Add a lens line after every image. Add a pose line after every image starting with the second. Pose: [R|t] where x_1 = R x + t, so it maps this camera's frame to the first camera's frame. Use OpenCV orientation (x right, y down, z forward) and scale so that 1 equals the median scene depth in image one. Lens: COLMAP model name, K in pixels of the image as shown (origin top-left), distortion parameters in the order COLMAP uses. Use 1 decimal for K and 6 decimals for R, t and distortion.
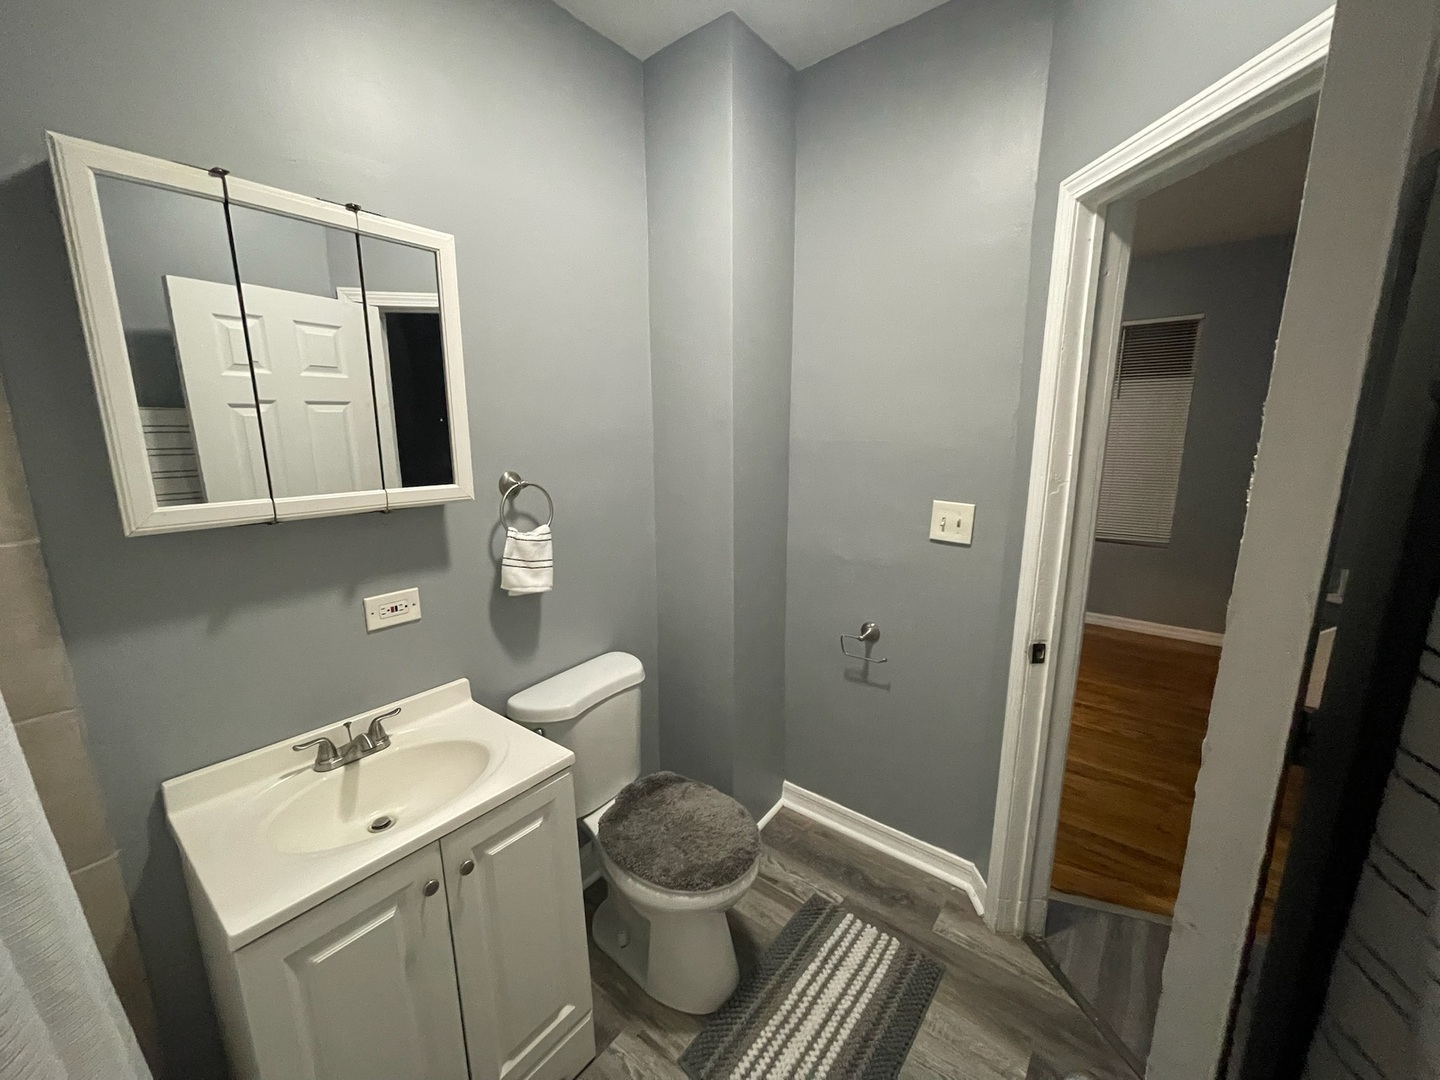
lens RADIAL K [[582.4, 0, 717.2], [0, 582.4, 538.6], [0, 0, 1]] dist [0.006655, 0.000214]
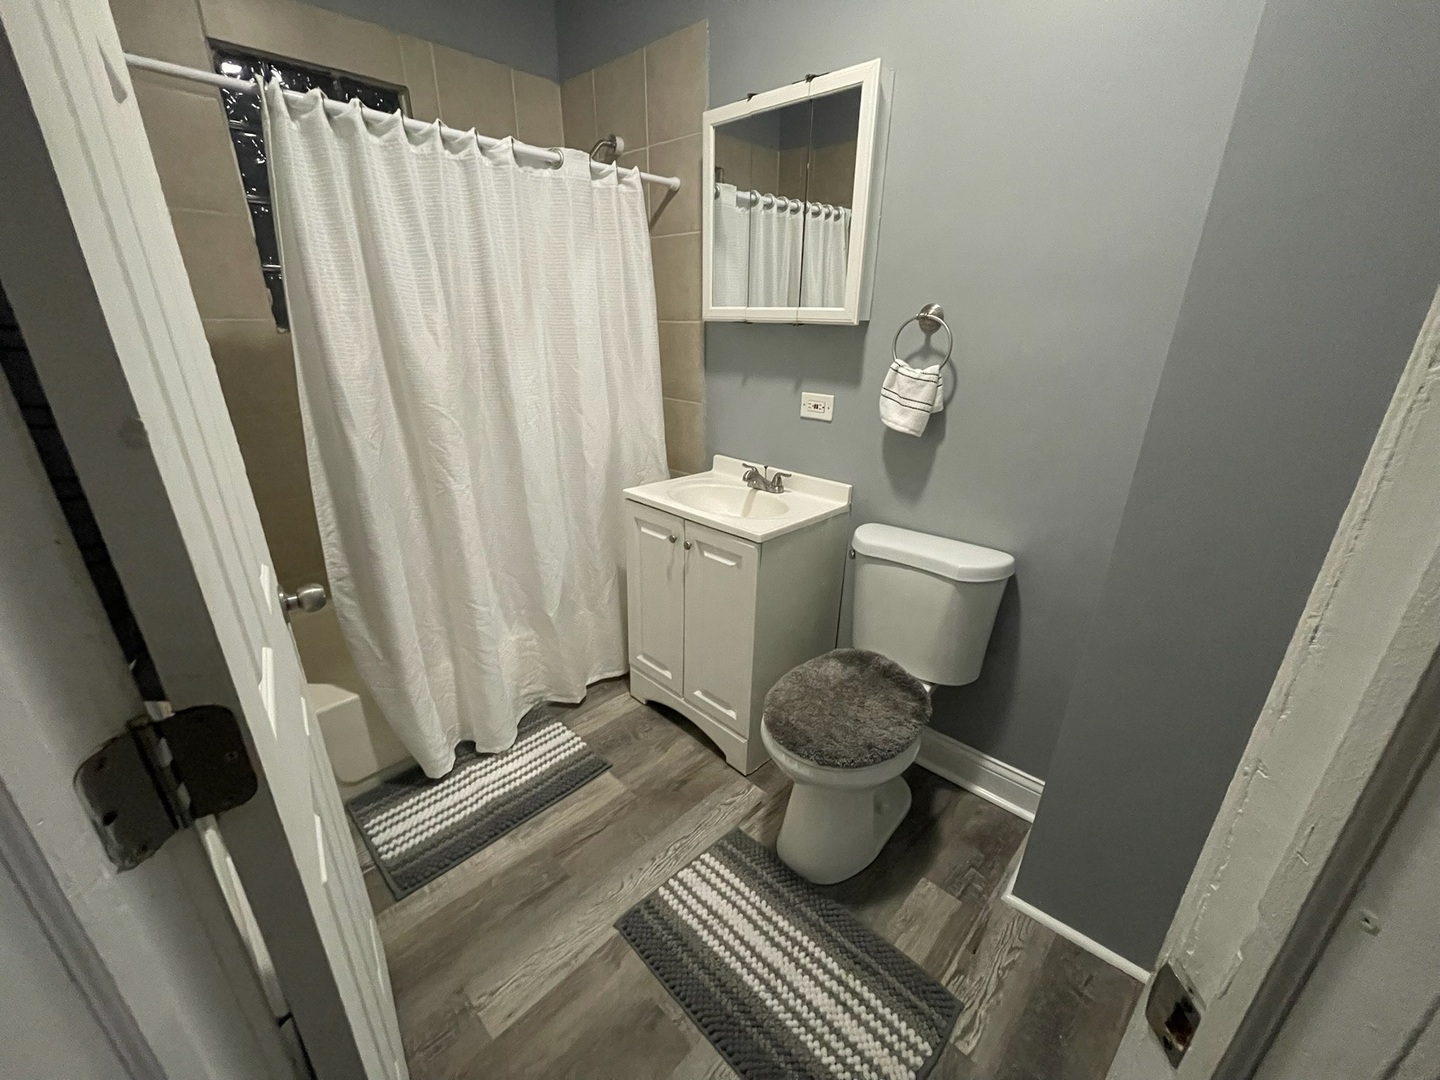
lens RADIAL K [[582.4, 0, 717.2], [0, 582.4, 538.6], [0, 0, 1]] dist [0.006655, 0.000214]
pose [[-0.088168, 0.356459, -0.930142, 0.786498], [-0.206926, 0.906854, 0.367148, -0.046848], [0.974376, 0.224841, -0.006194, 0.811591]]
